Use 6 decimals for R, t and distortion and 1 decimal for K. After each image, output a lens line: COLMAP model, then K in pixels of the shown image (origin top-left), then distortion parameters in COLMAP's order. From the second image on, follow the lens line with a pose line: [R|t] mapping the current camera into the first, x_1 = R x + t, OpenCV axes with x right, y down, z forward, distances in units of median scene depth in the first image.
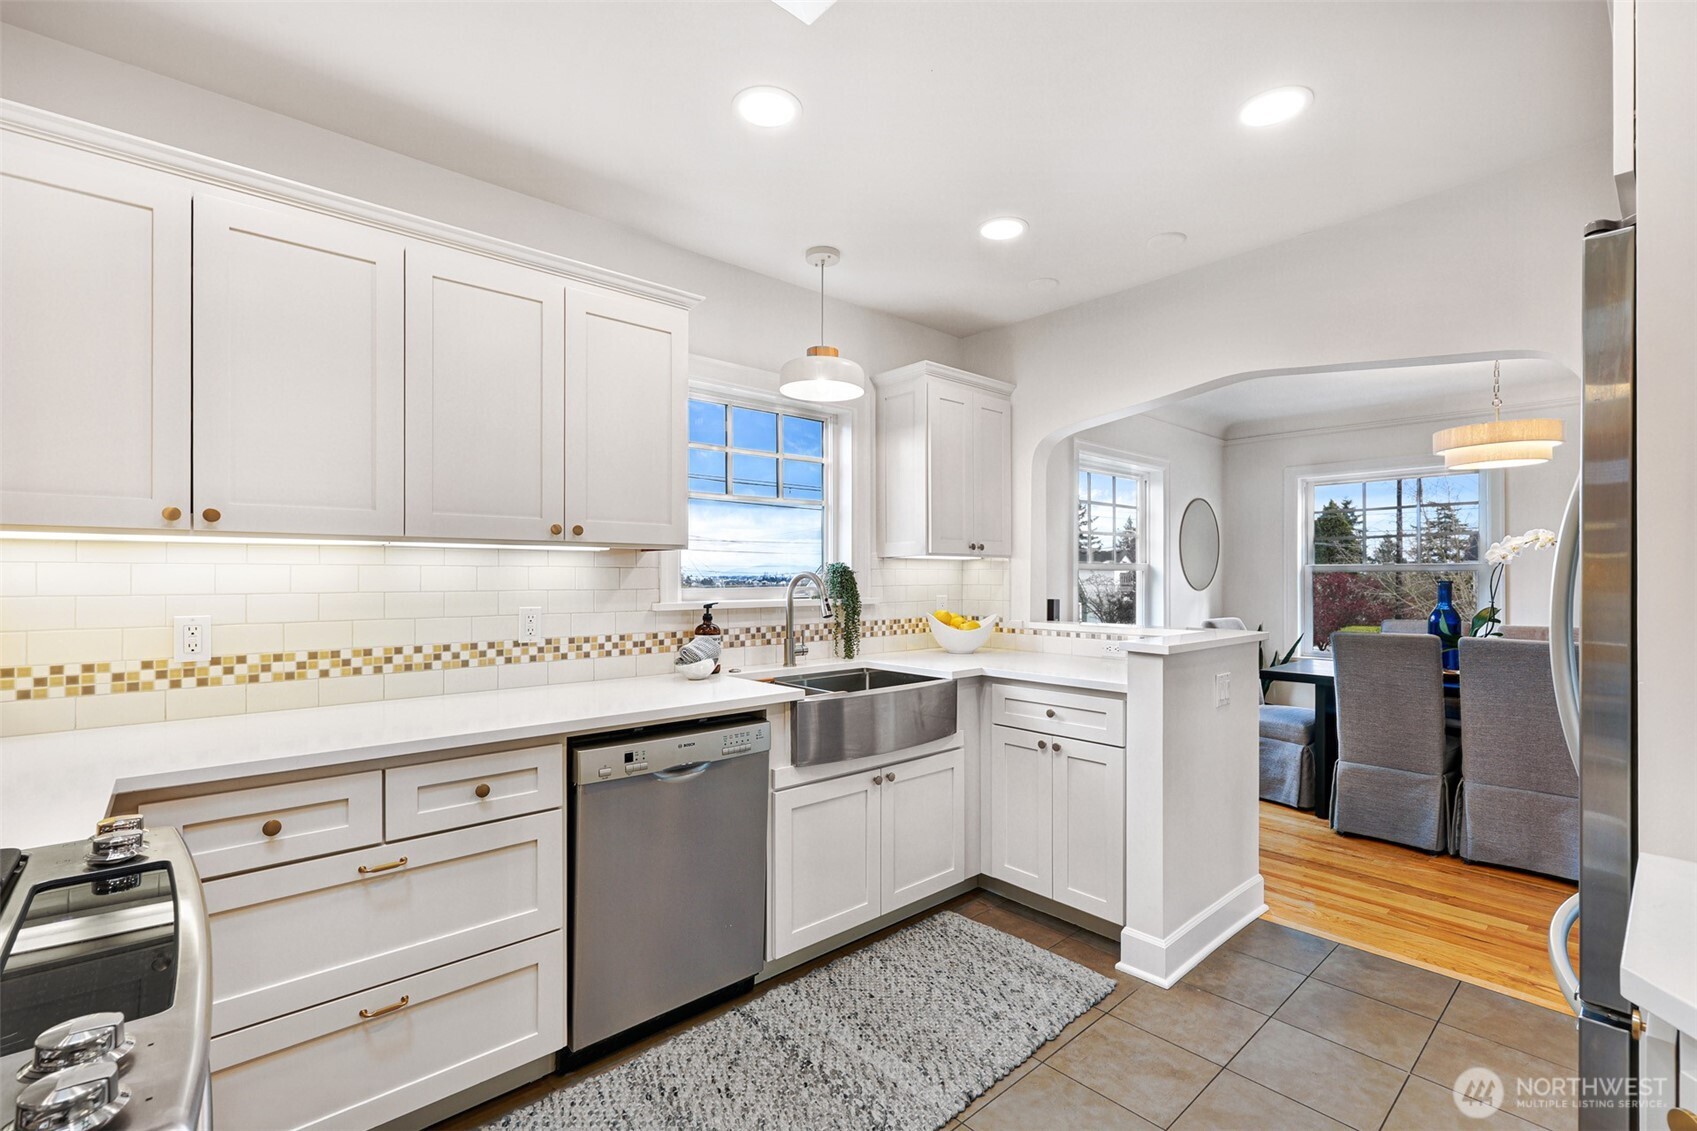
lens RADIAL K [[724.0, 0, 840.3], [0, 724.0, 587.1], [0, 0, 1]] dist [-0.000515, -0.000477]
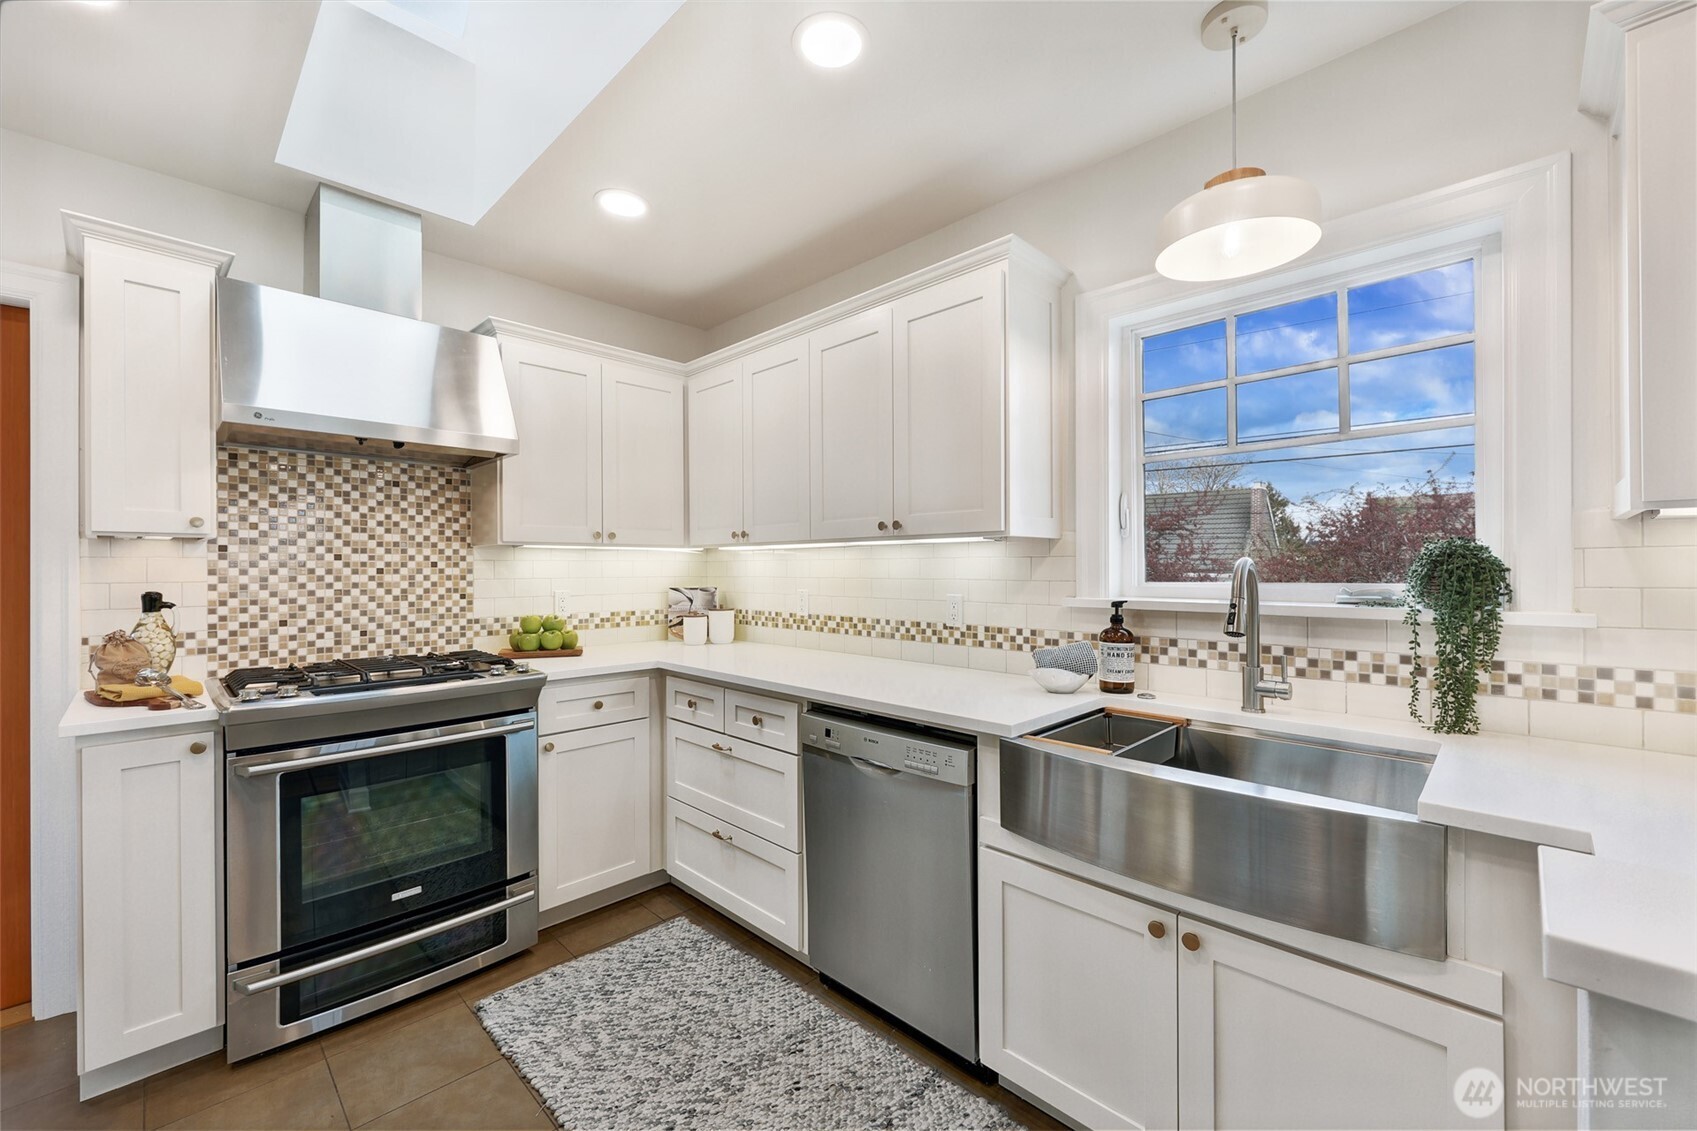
lens RADIAL K [[676.9, 0, 835.2], [0, 676.9, 566.1], [0, 0, 1]] dist [-0.009454, 0.001163]
pose [[0.071111, -0.000235, -0.997468, 0.528022], [-0.008700, 0.999962, -0.000856, -0.011569], [0.997431, 0.008739, 0.071106, 0.676366]]
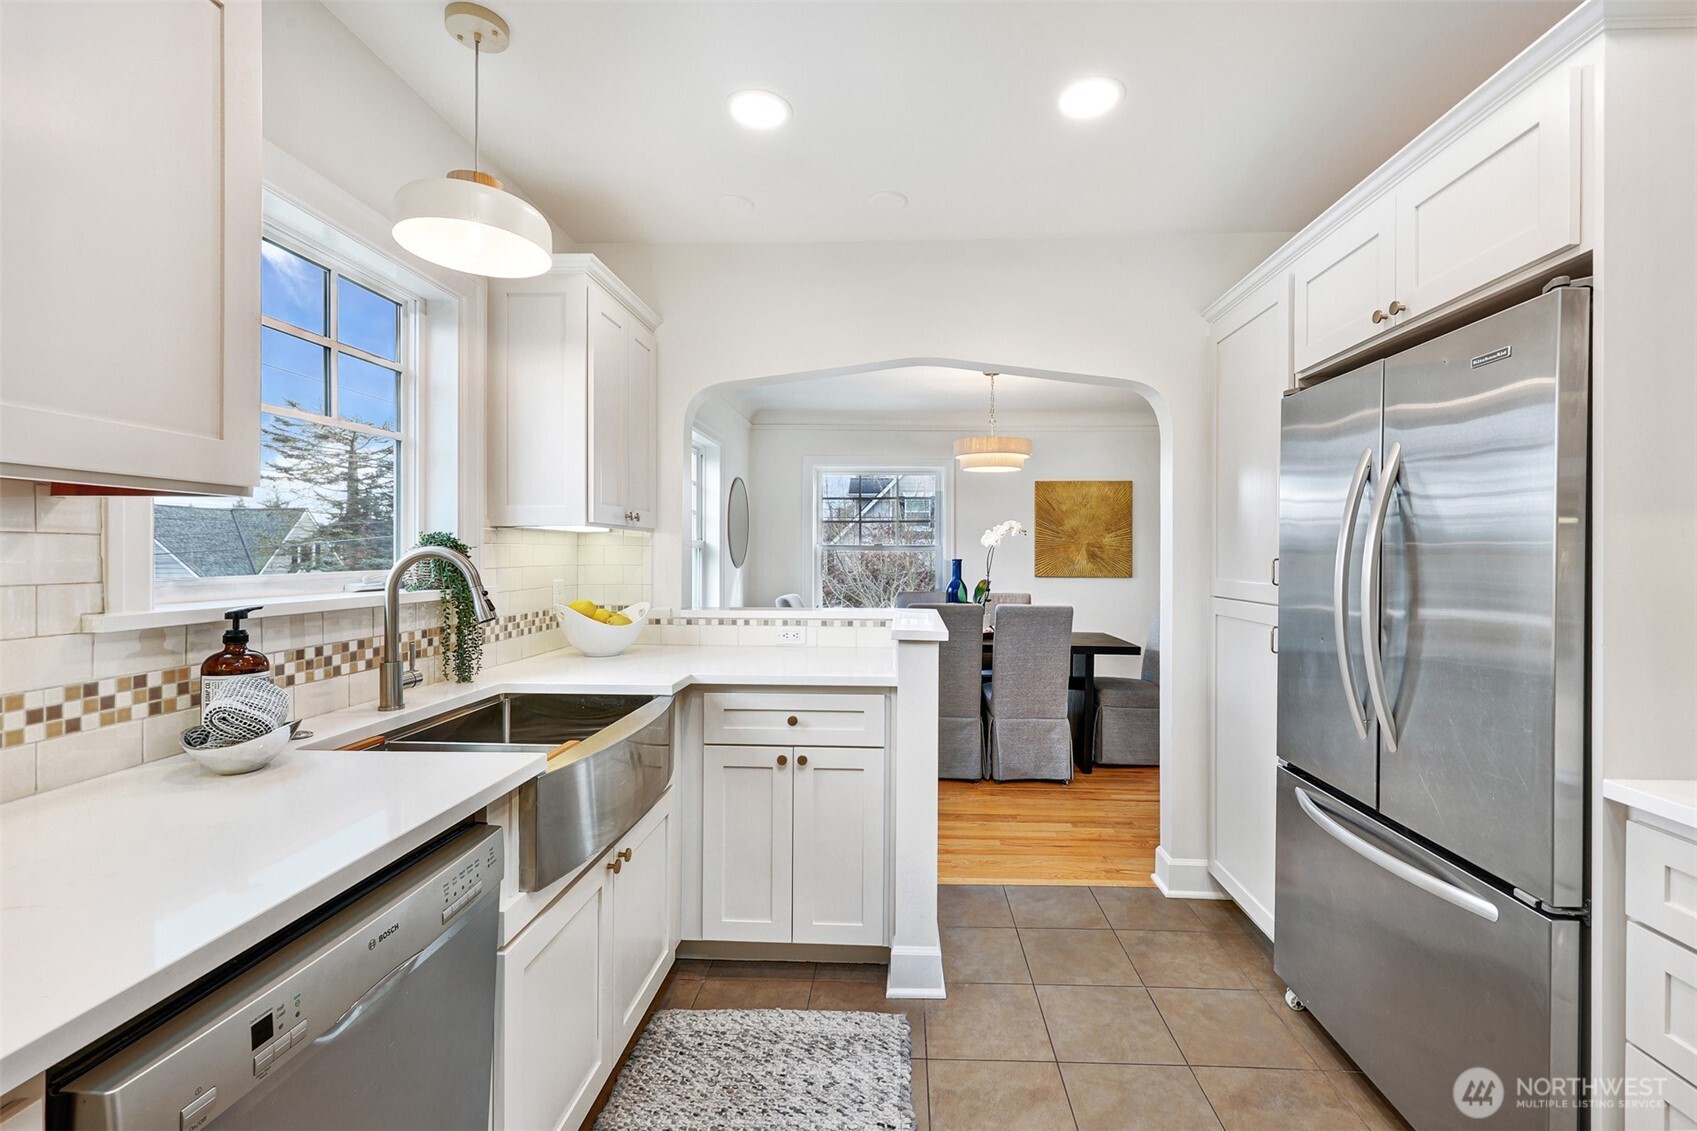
lens RADIAL K [[724.0, 0, 863.6], [0, 724.0, 562.4], [0, 0, 1]] dist [-0.000515, -0.000477]
pose [[0.694093, -0.005111, 0.719867, -0.249834], [0.005173, 0.999984, 0.002113, -0.008227], [-0.719867, 0.002257, 0.694109, 0.365940]]
